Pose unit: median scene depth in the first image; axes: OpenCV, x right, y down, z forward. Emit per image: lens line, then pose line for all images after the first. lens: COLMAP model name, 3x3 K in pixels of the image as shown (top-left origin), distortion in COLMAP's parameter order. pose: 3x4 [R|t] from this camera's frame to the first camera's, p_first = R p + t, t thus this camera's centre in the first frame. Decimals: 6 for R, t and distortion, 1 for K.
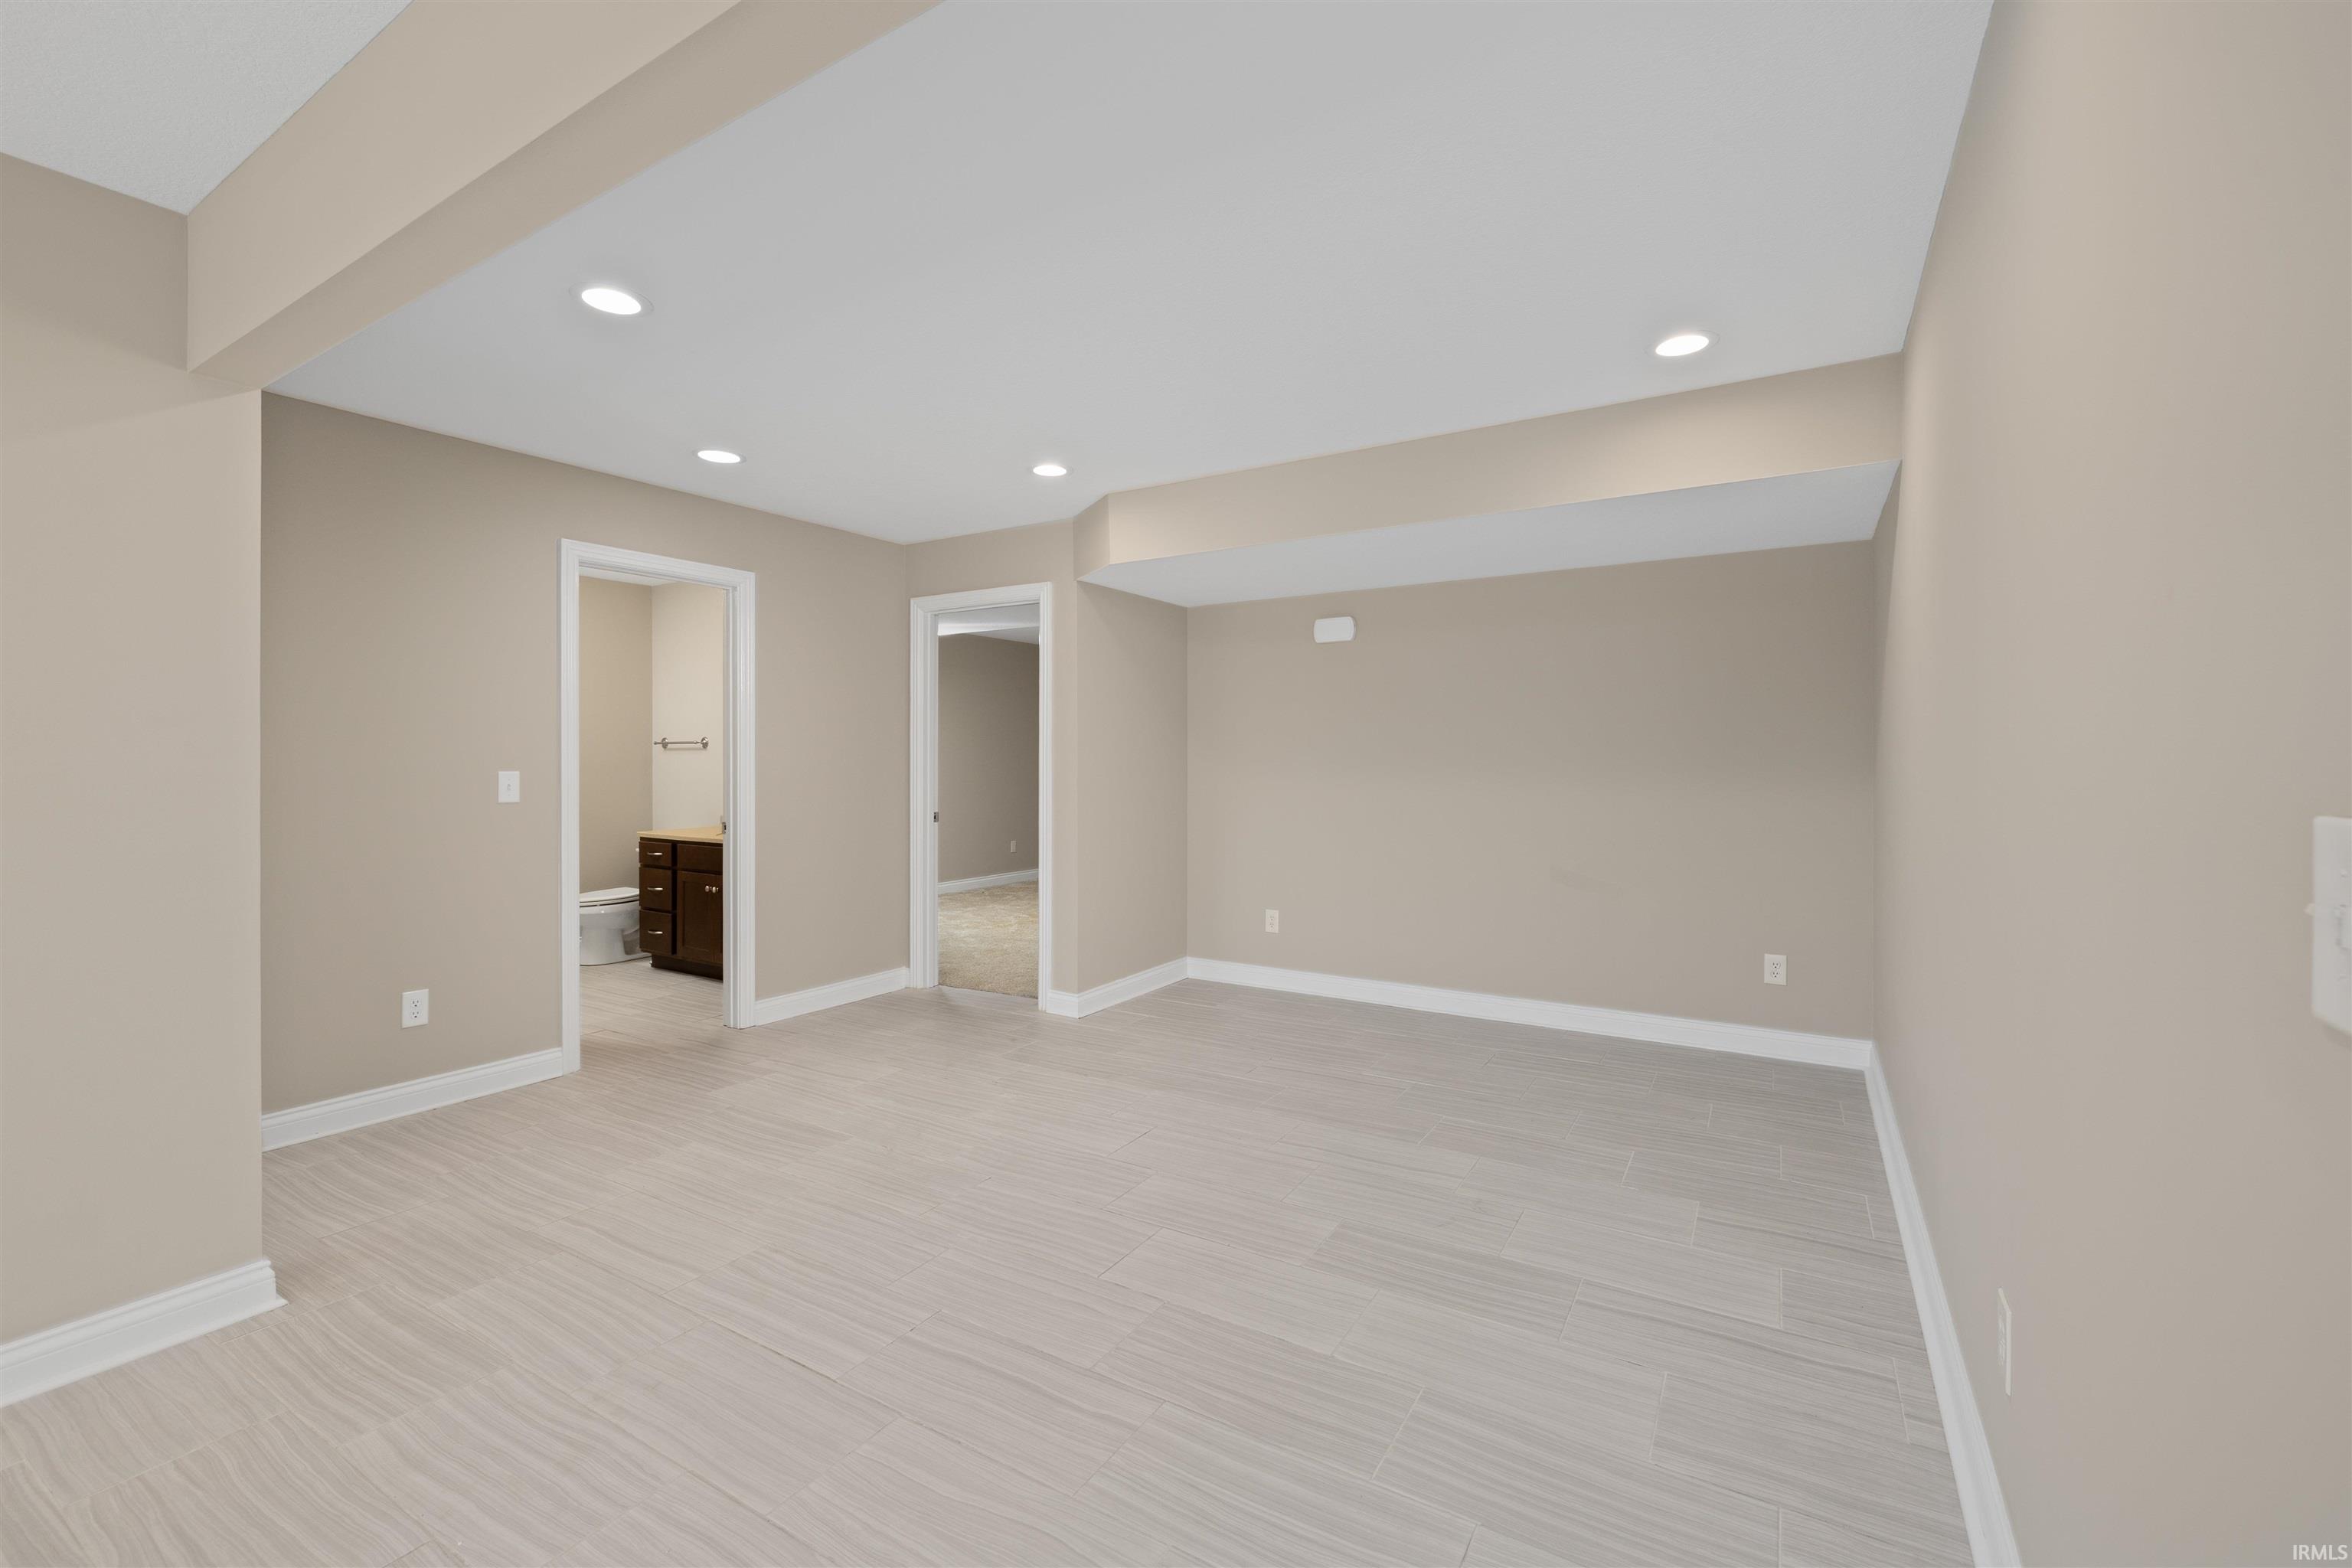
lens RADIAL K [[987.3, 0, 1167.5], [0, 987.3, 766.8], [0, 0, 1]] dist [0.002395, -0.000034]
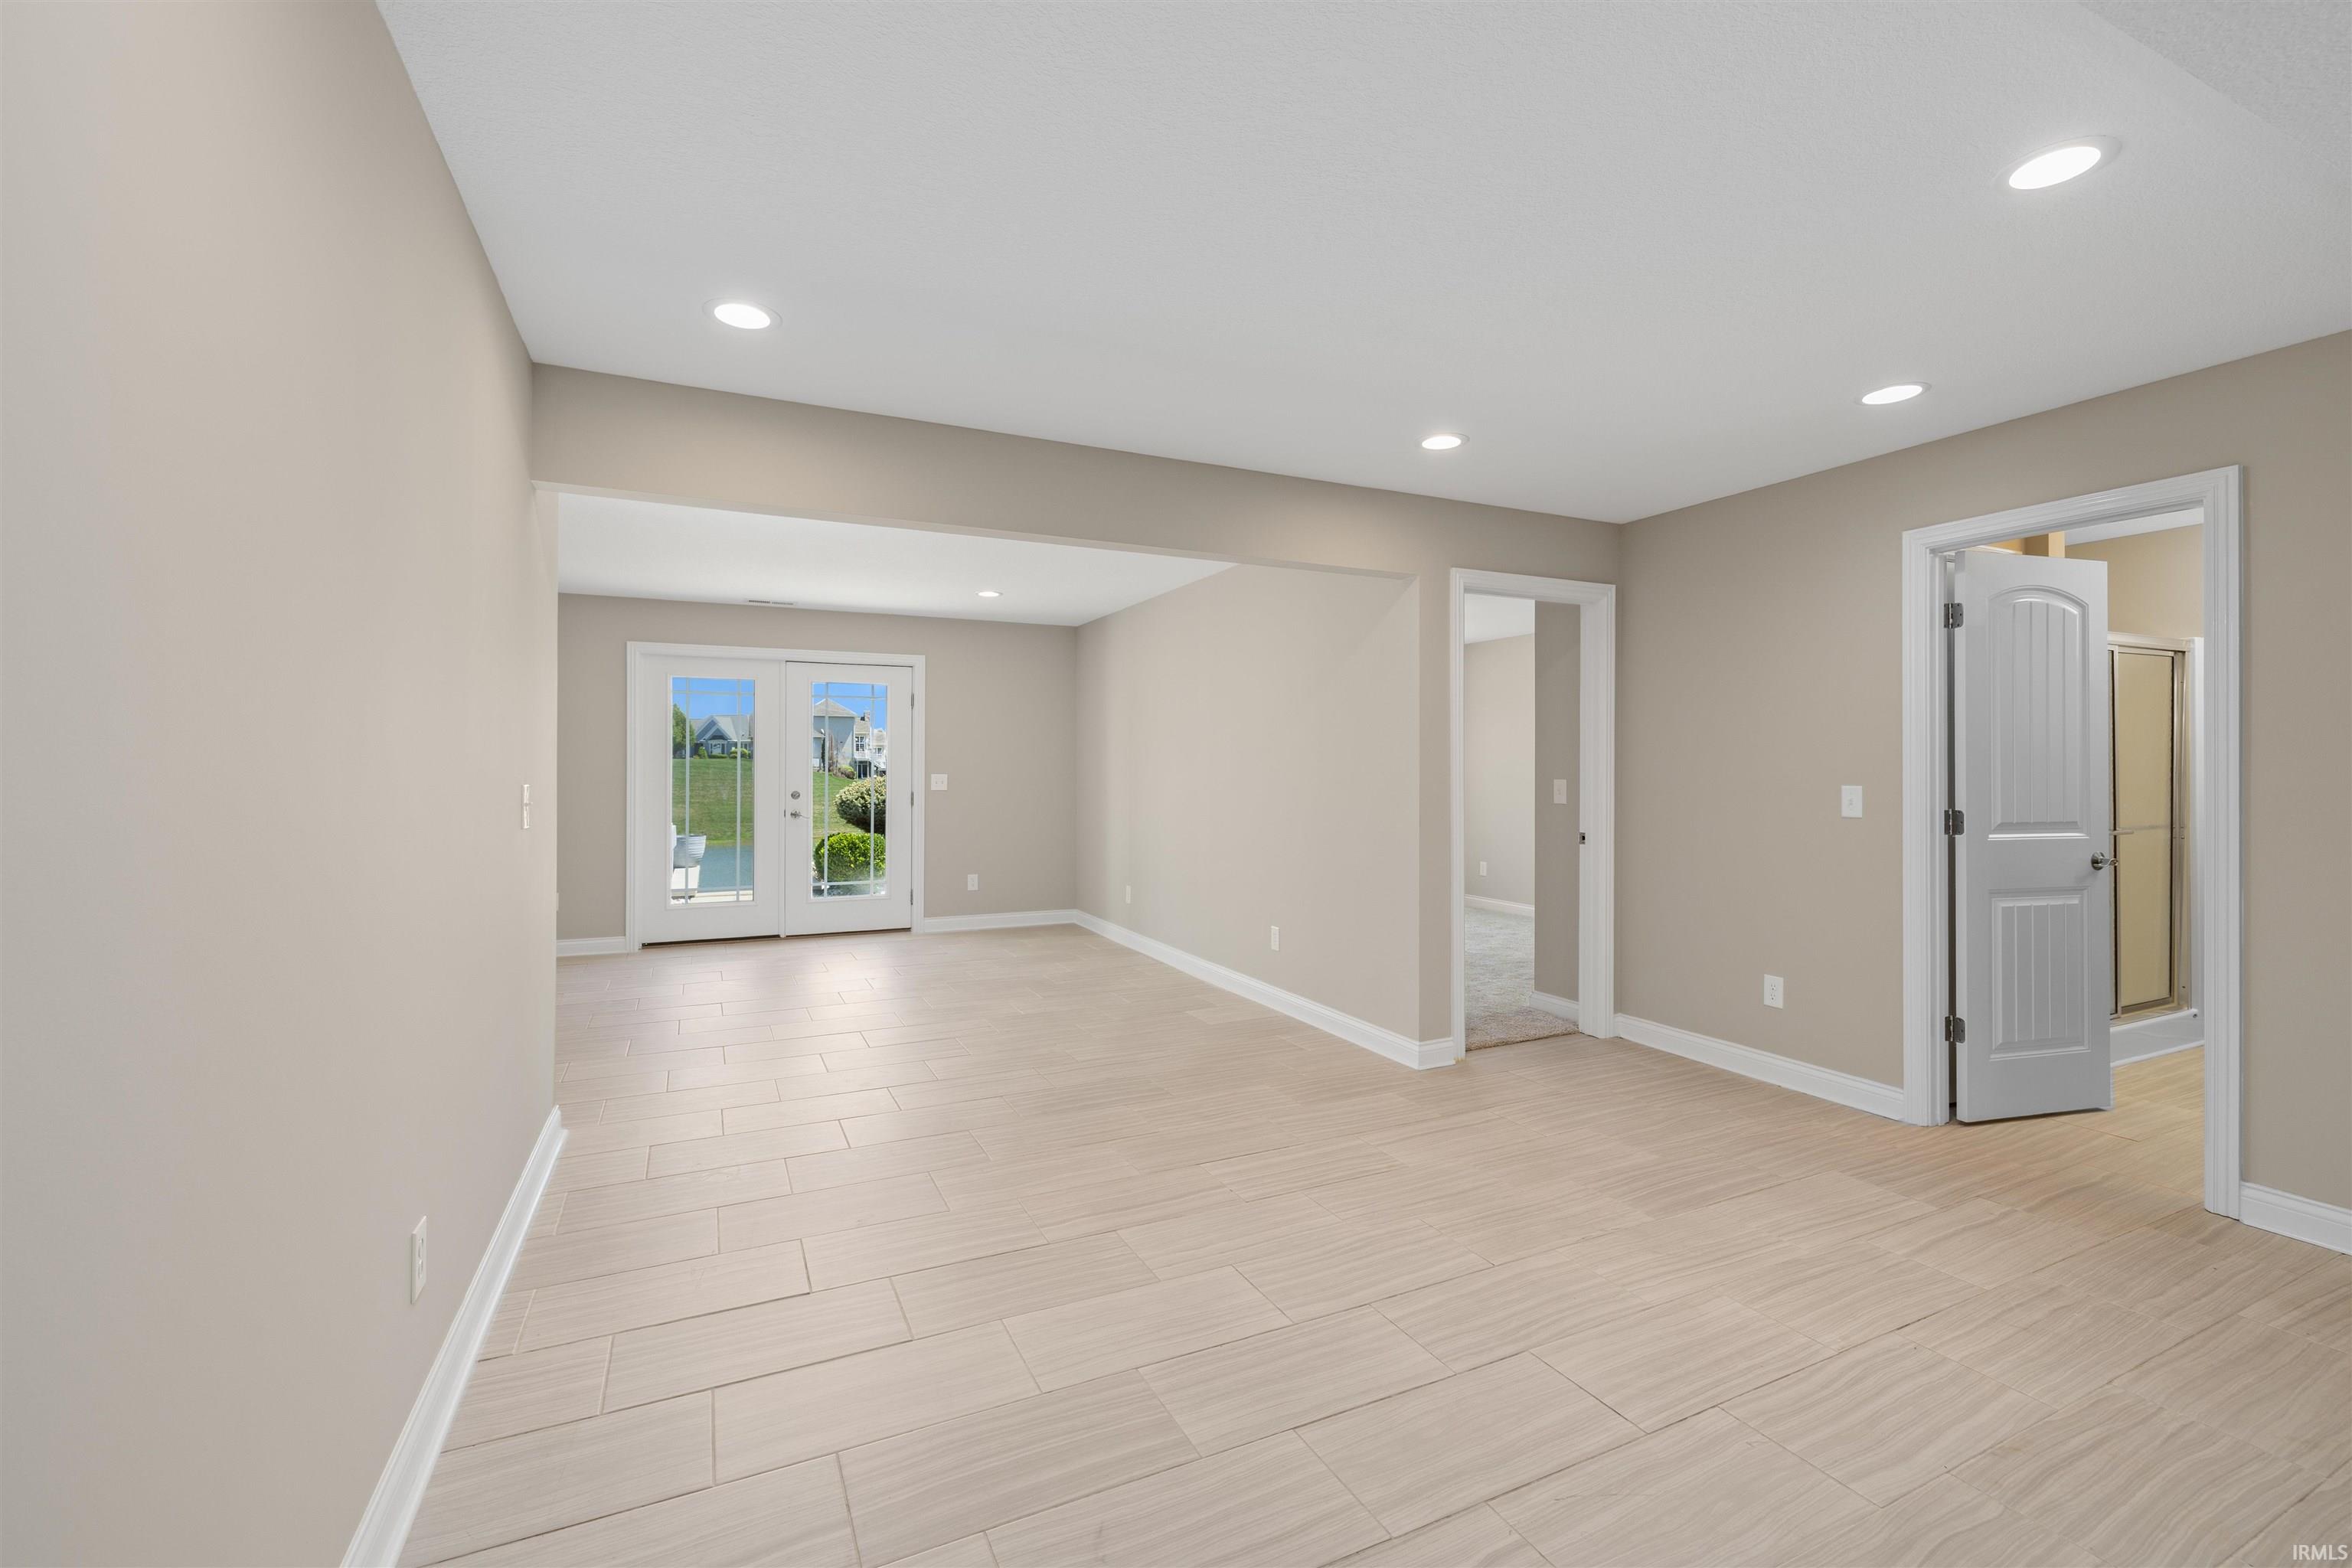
lens RADIAL K [[987.3, 0, 1167.5], [0, 987.3, 766.8], [0, 0, 1]] dist [0.002395, -0.000034]
pose [[-0.535038, -0.004271, -0.844817, 0.672087], [-0.010120, 0.999948, 0.001354, -0.012072], [0.844767, 0.009274, -0.535053, 1.174221]]
